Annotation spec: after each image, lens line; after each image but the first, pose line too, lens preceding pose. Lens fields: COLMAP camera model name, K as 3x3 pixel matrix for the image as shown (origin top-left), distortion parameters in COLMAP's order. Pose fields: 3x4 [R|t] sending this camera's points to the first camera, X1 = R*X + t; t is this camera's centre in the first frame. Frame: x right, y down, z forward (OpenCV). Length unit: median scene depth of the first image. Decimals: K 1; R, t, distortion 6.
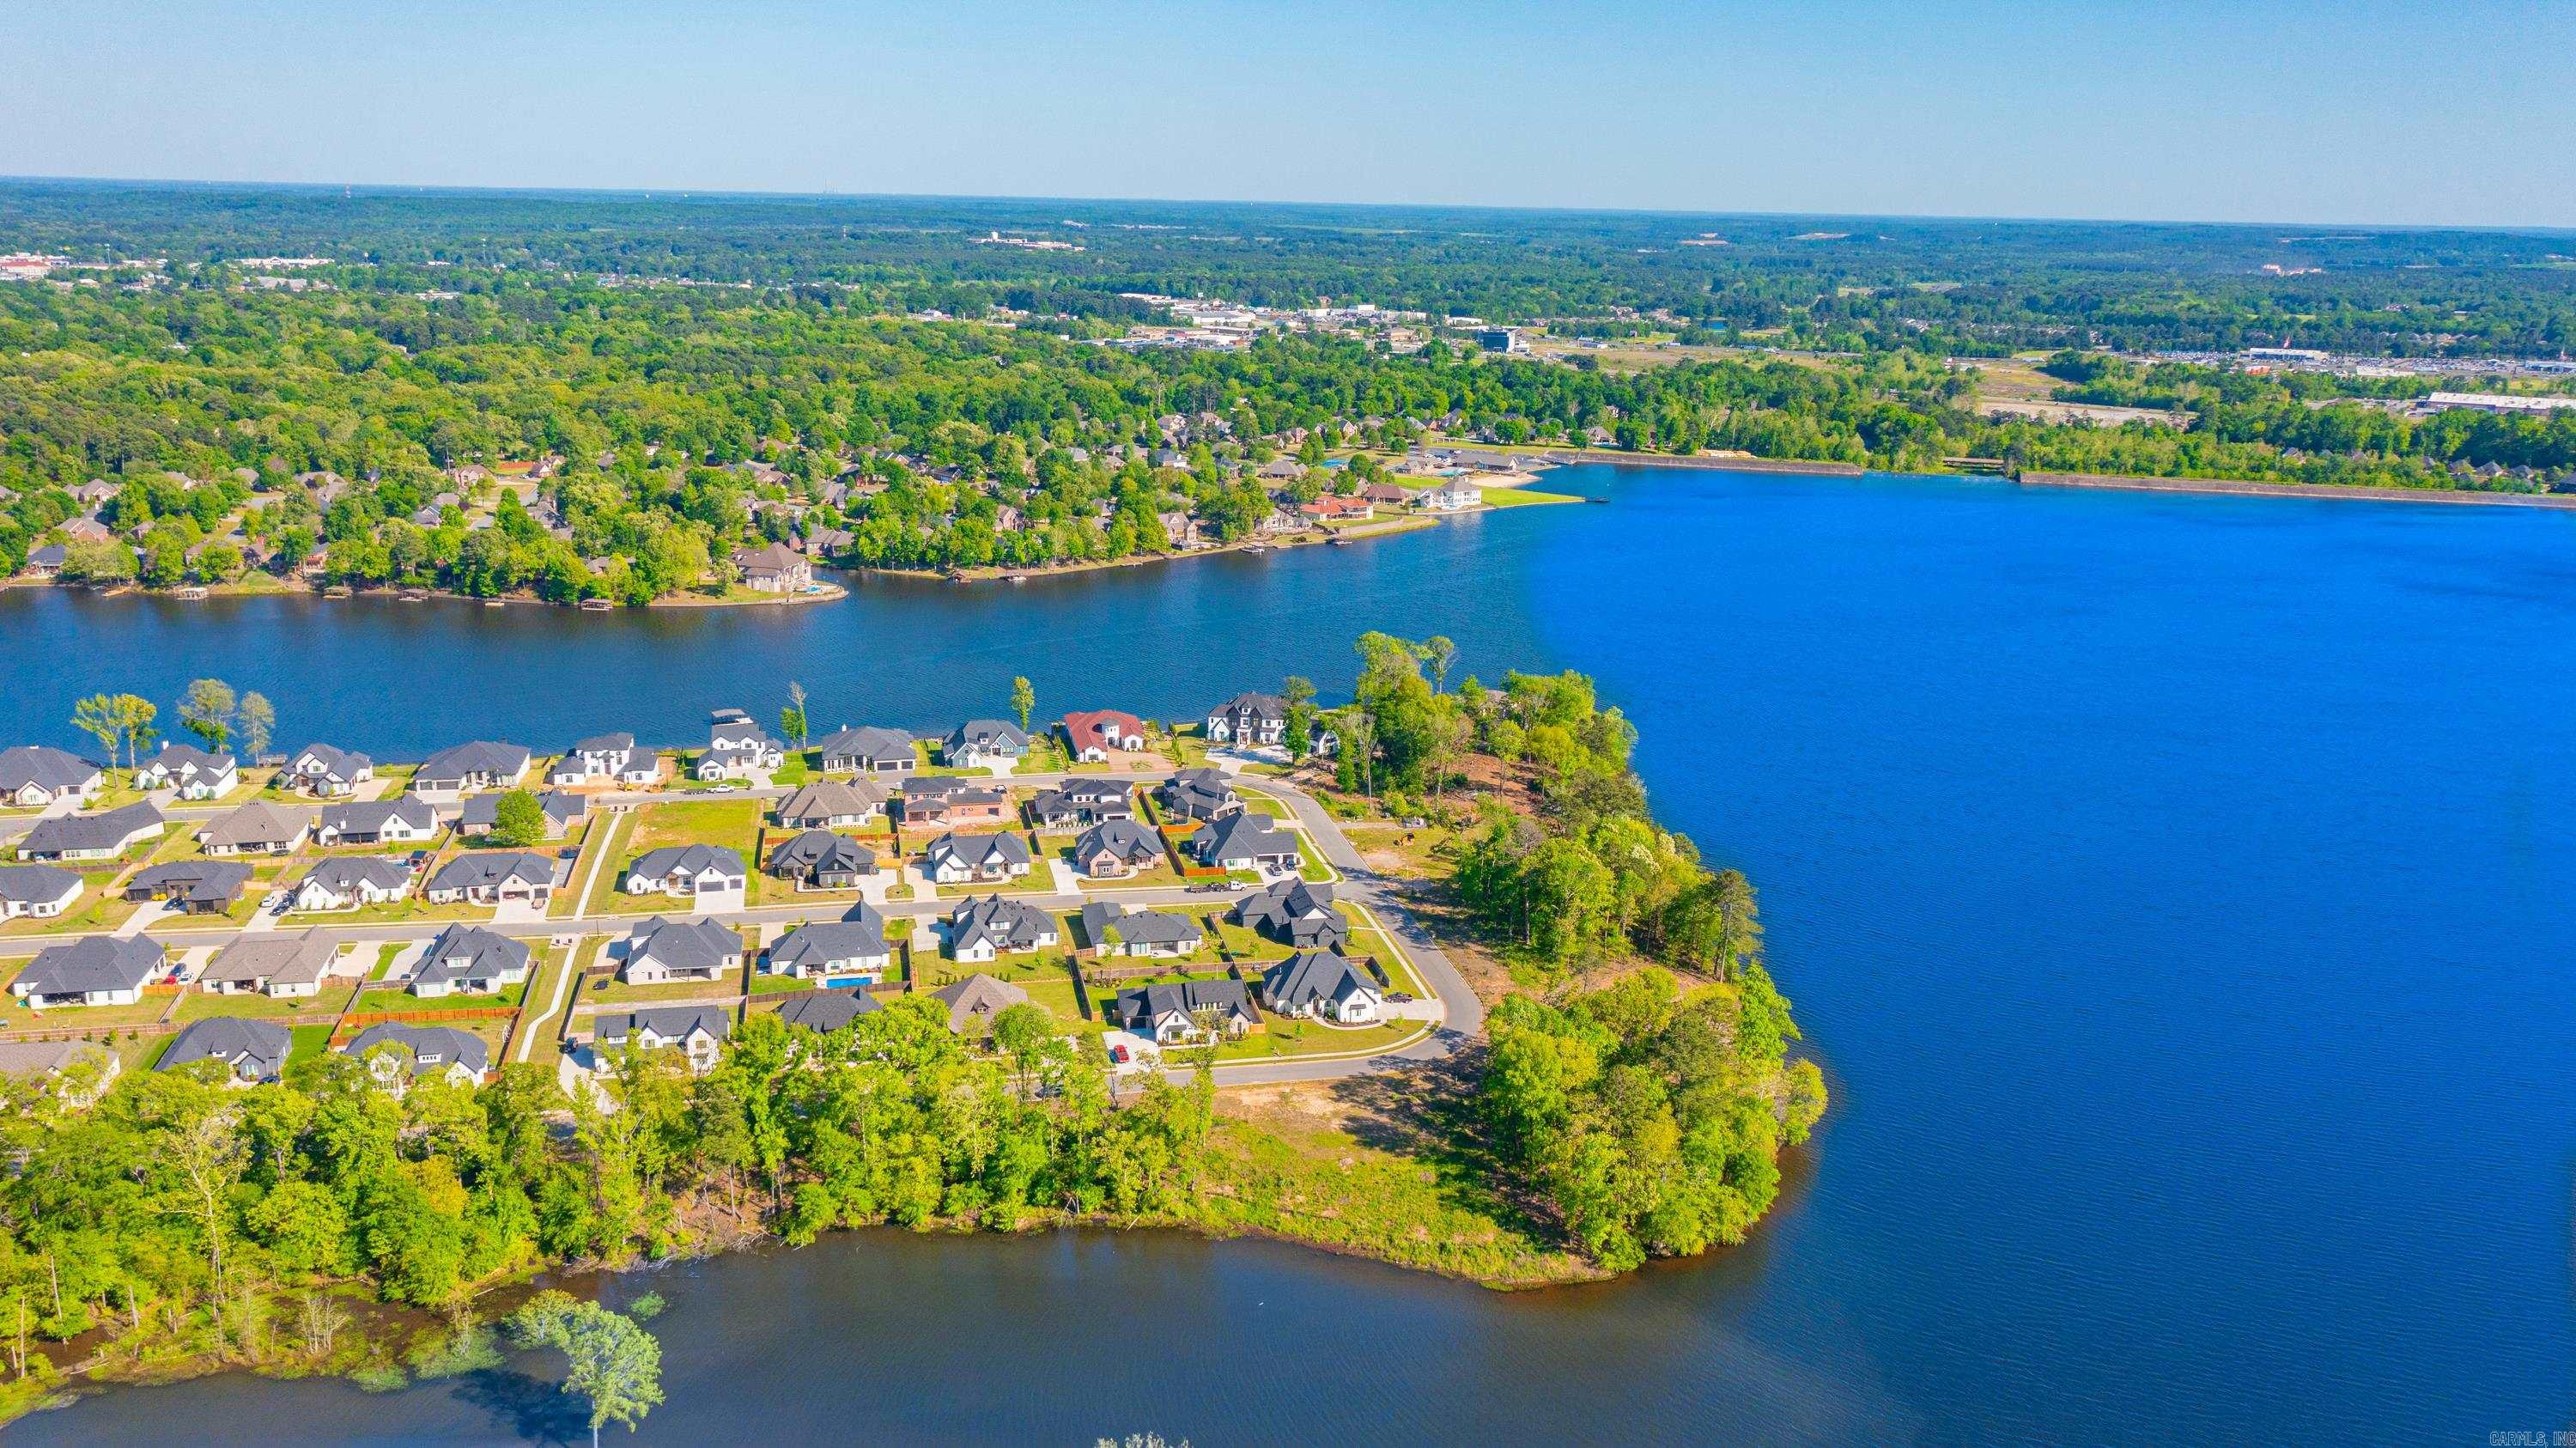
lens RADIAL K [[2050.5, 0, 1288.0], [0, 2050.5, 724.0], [0, 0, 1]] dist [0.005082, 0.004987]
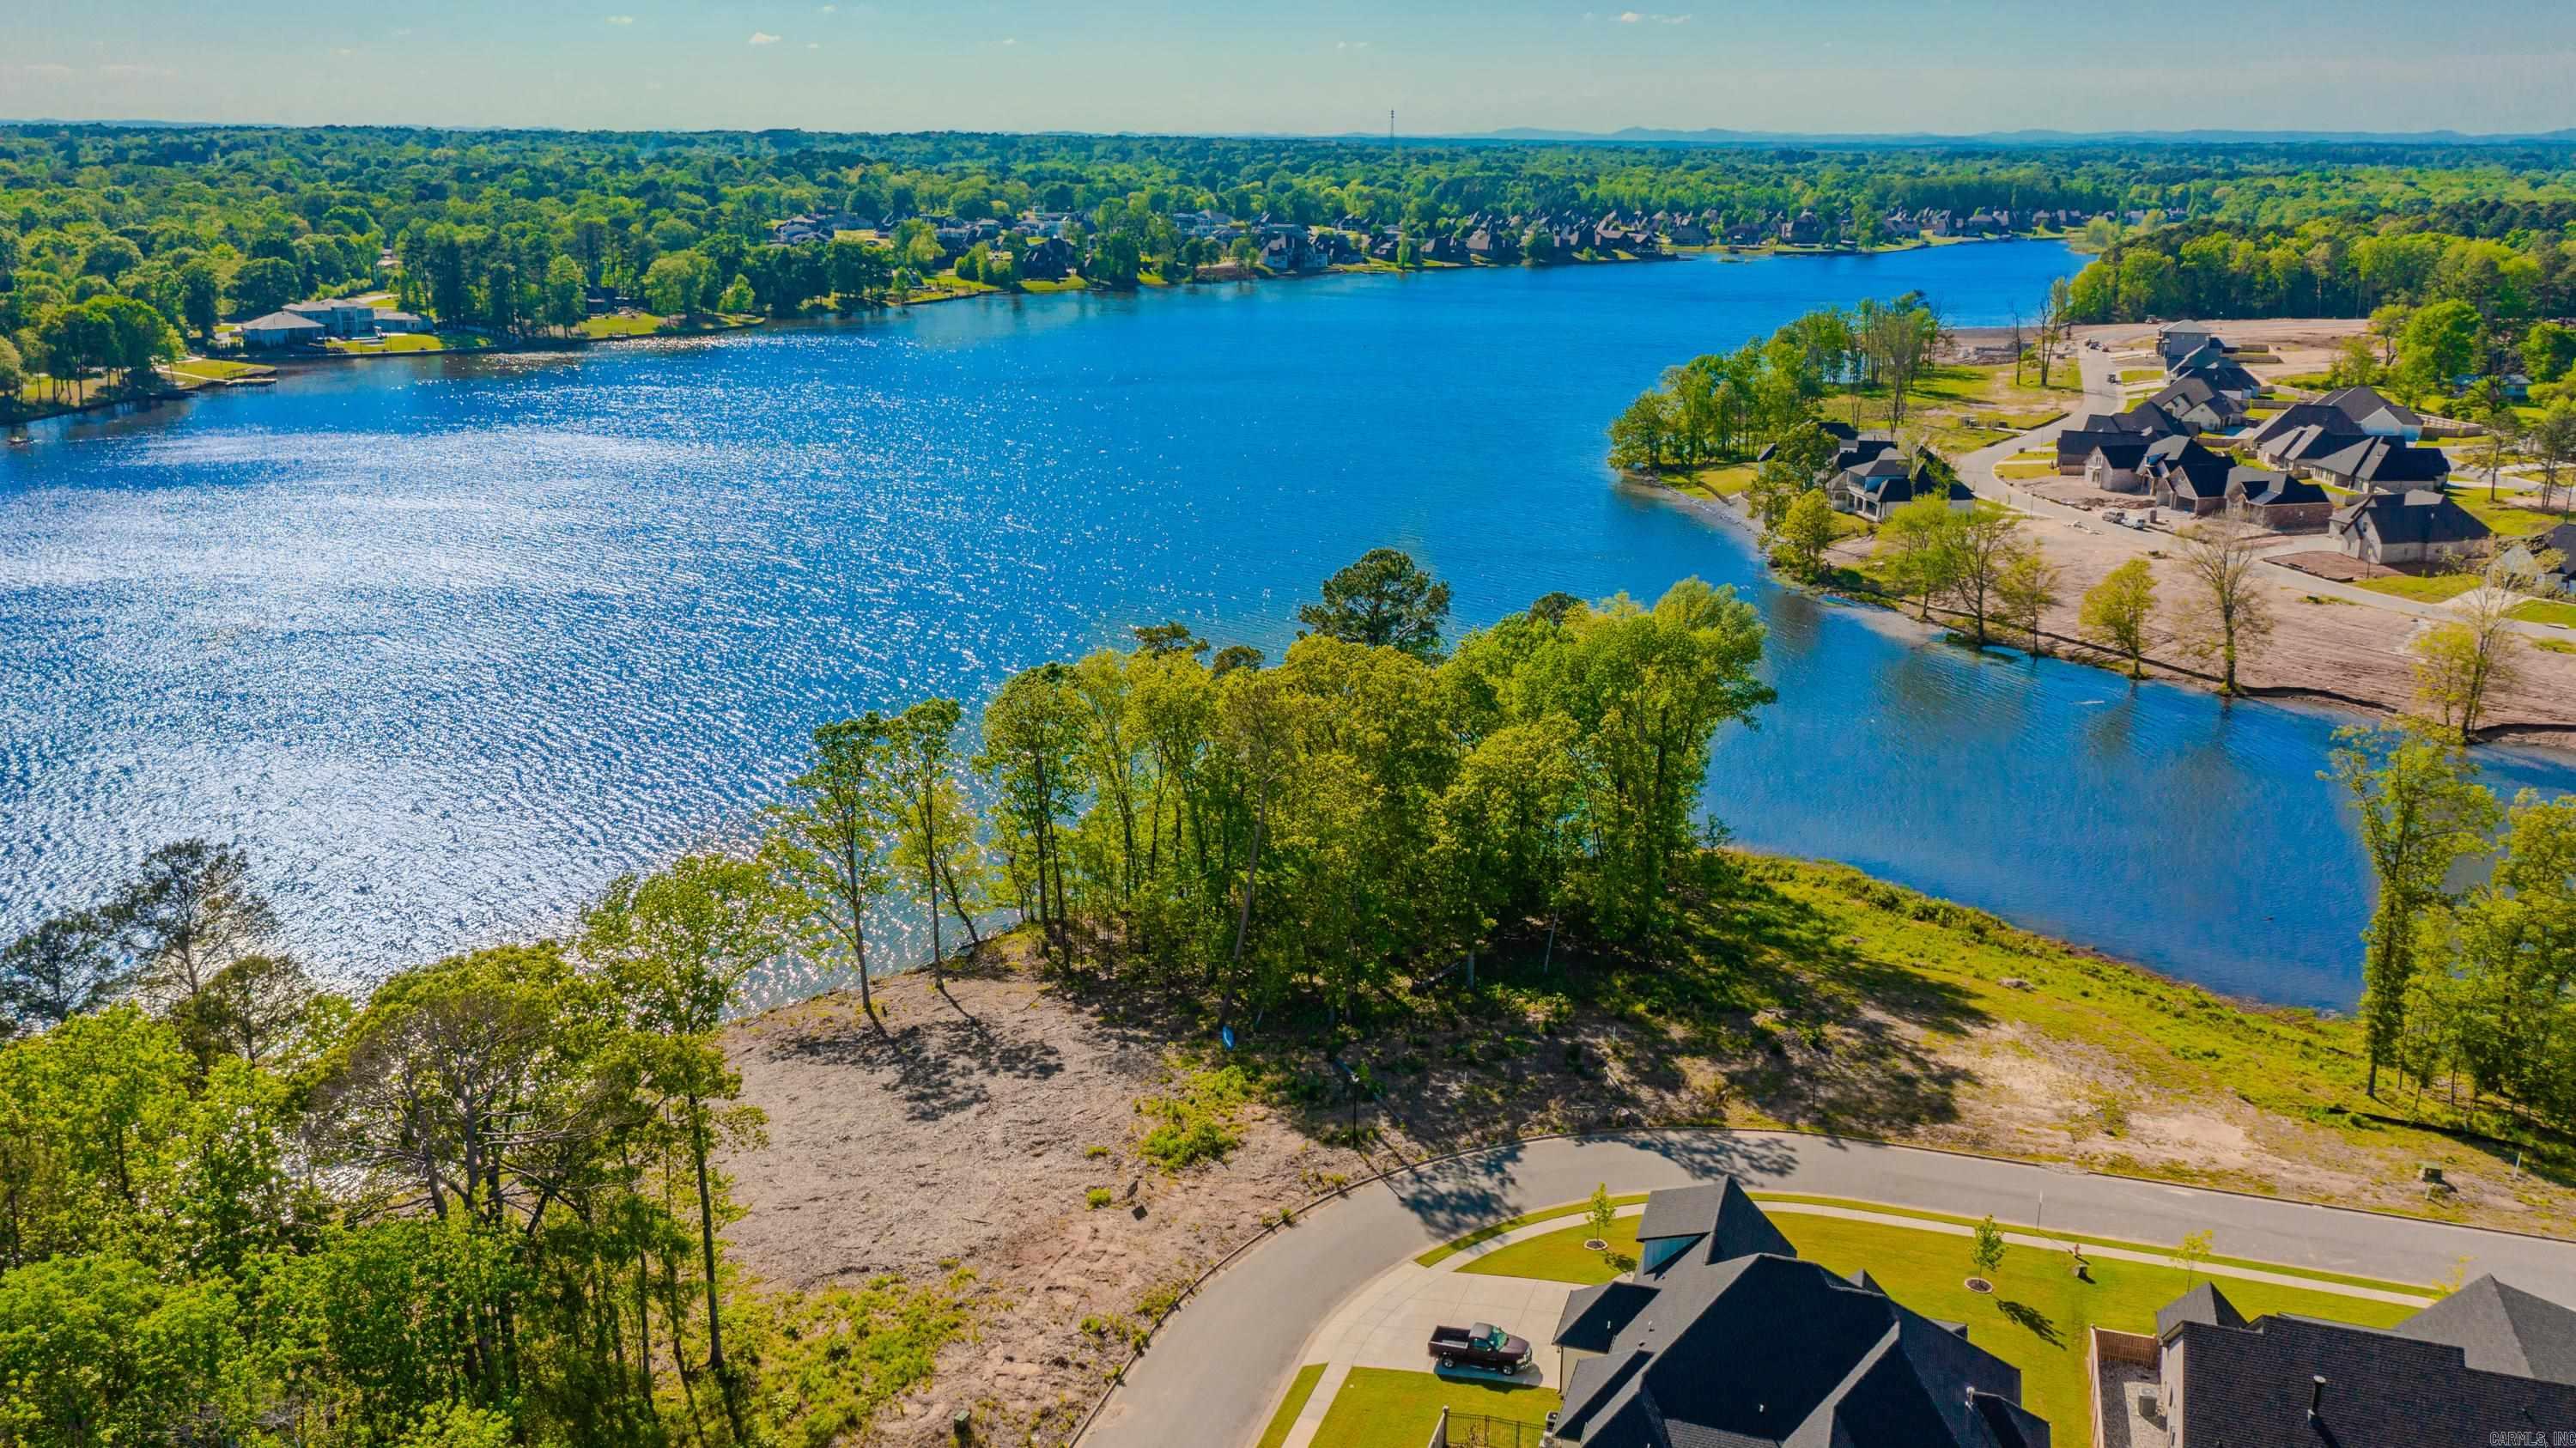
lens RADIAL K [[2050.5, 0, 1288.0], [0, 2050.5, 724.0], [0, 0, 1]] dist [0.005082, 0.004987]
pose [[-0.861877, -0.159172, 0.481489, -0.020202], [0.106649, 0.871338, 0.478953, -0.033433], [-0.495776, 0.464149, -0.734011, 0.674976]]
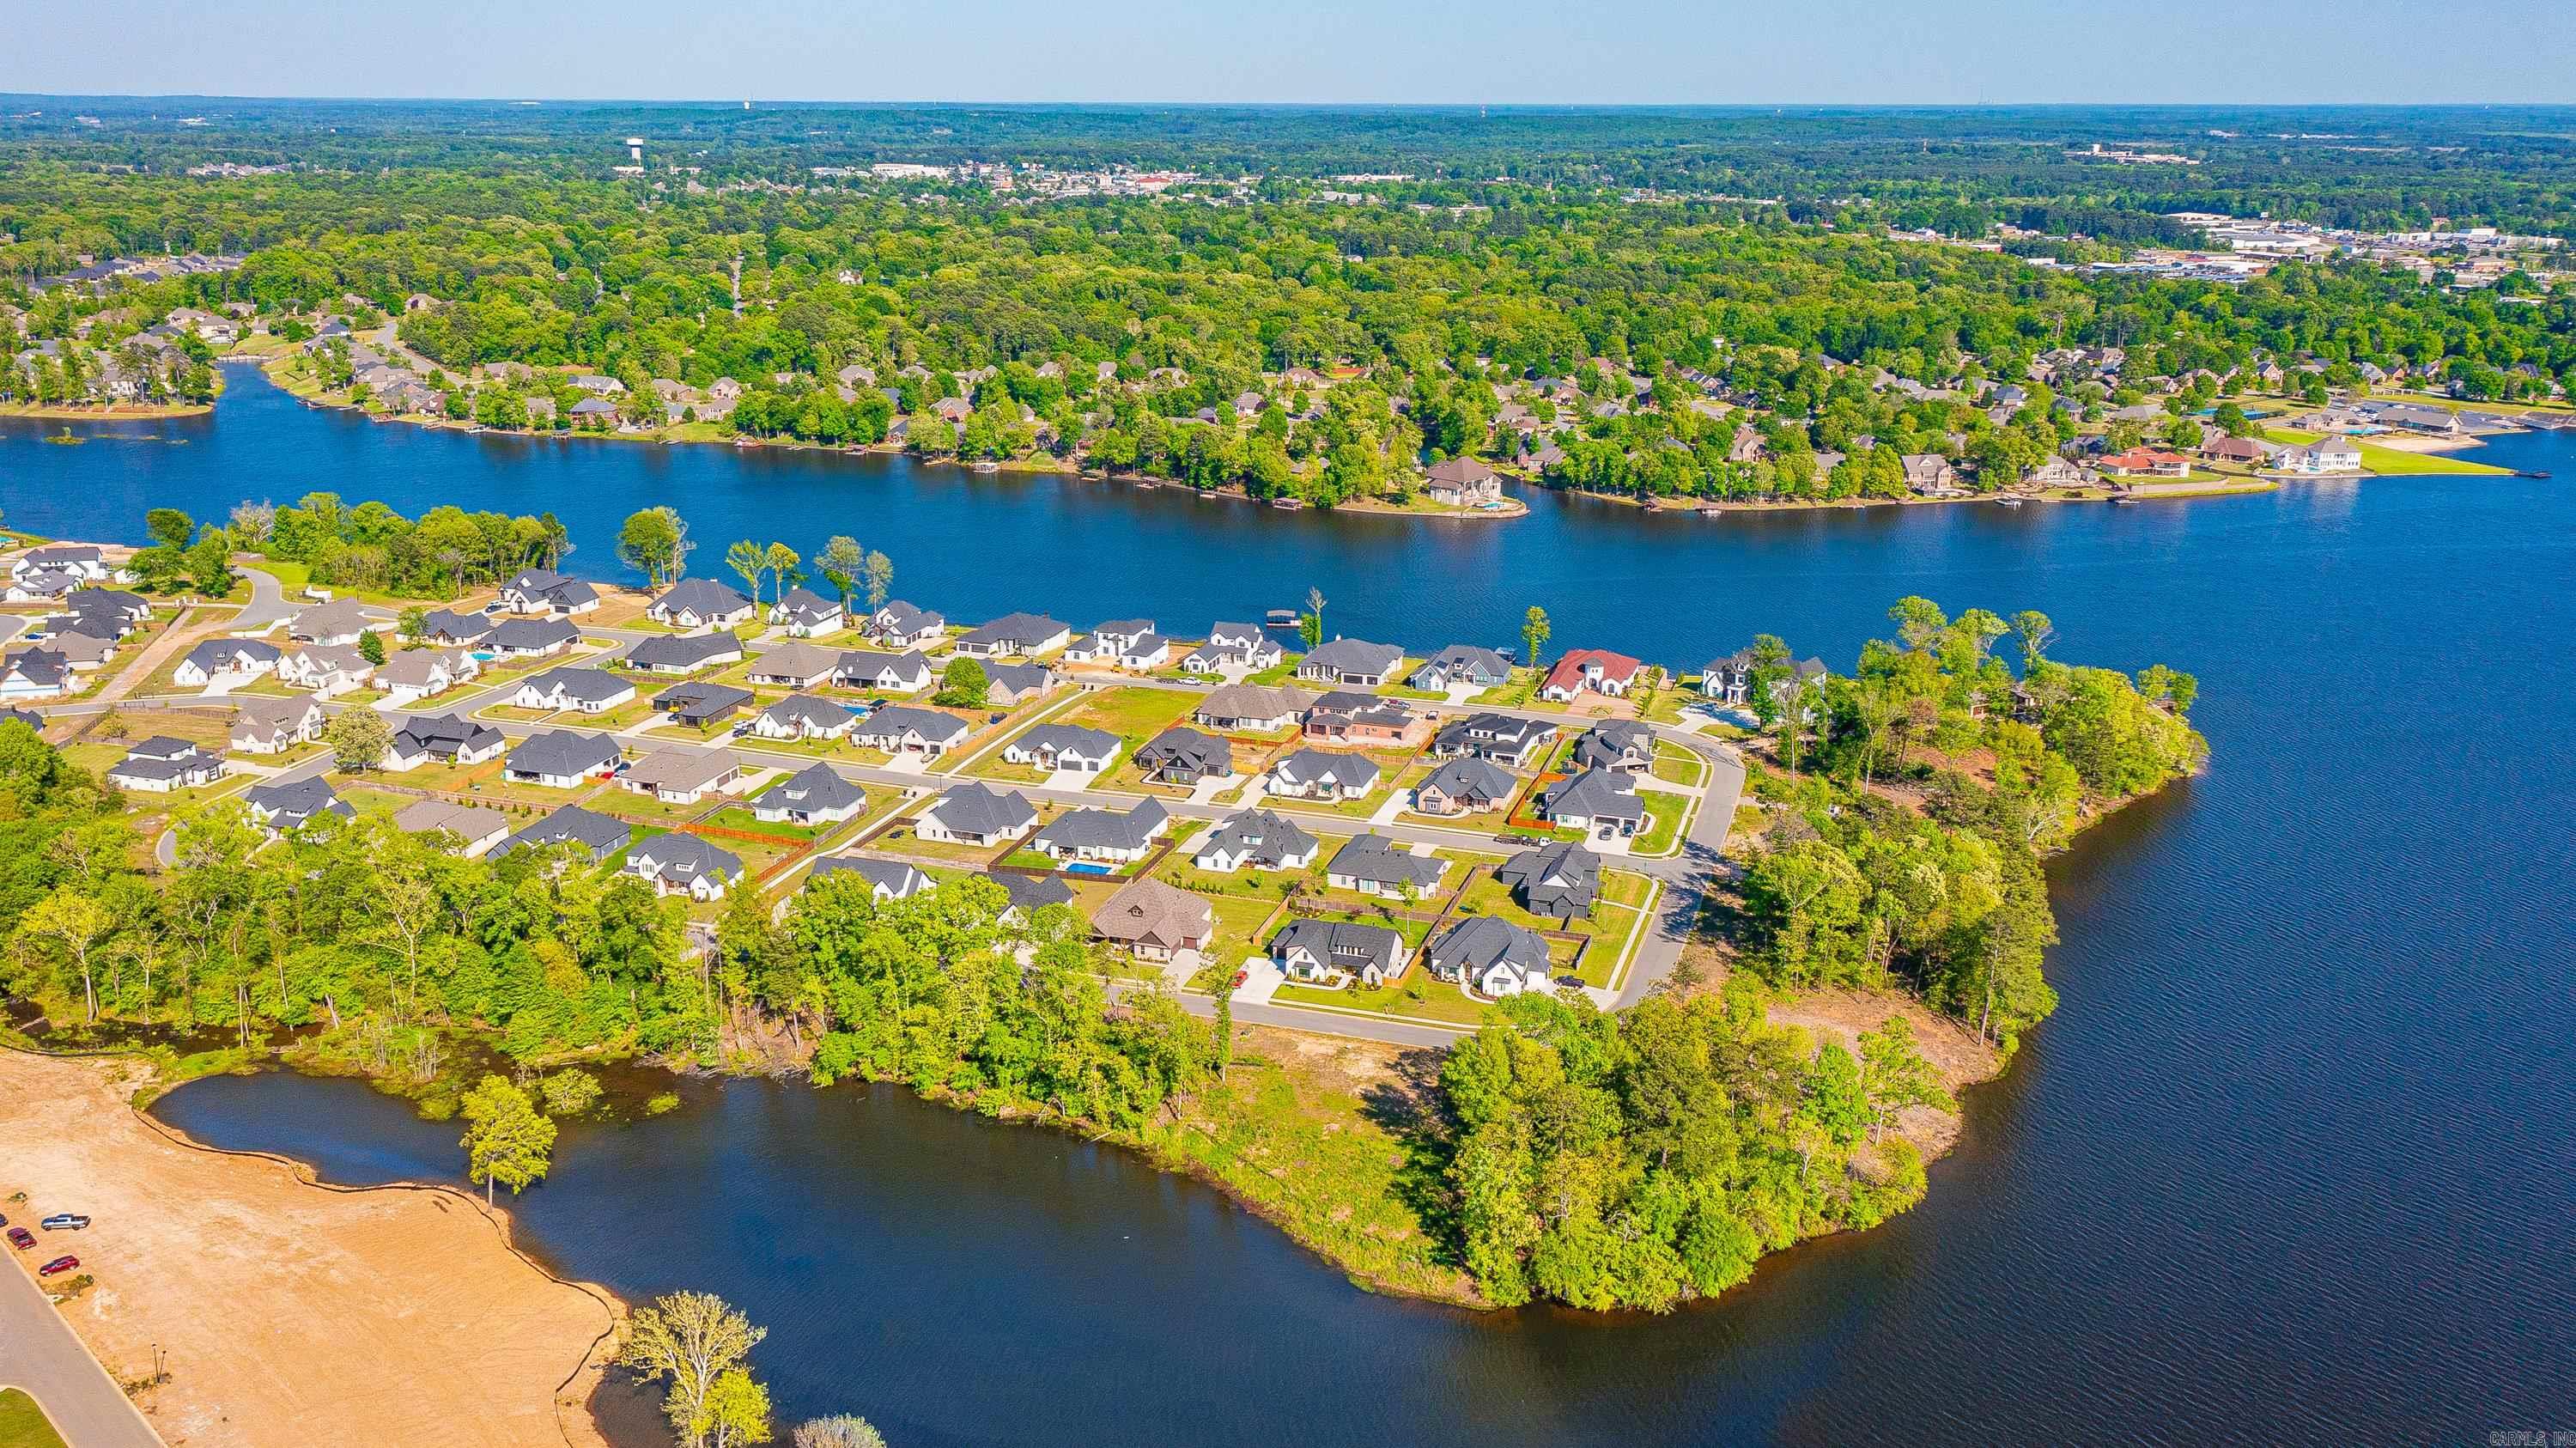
lens RADIAL K [[2106.8, 0, 1288.0], [0, 2106.8, 724.0], [0, 0, 1]] dist [0.007451, 0.012303]
pose [[0.866140, 0.126890, -0.483425, 0.223041], [-0.111549, 0.991916, 0.060500, -0.013306], [0.487194, 0.001524, 0.873293, 0.068921]]
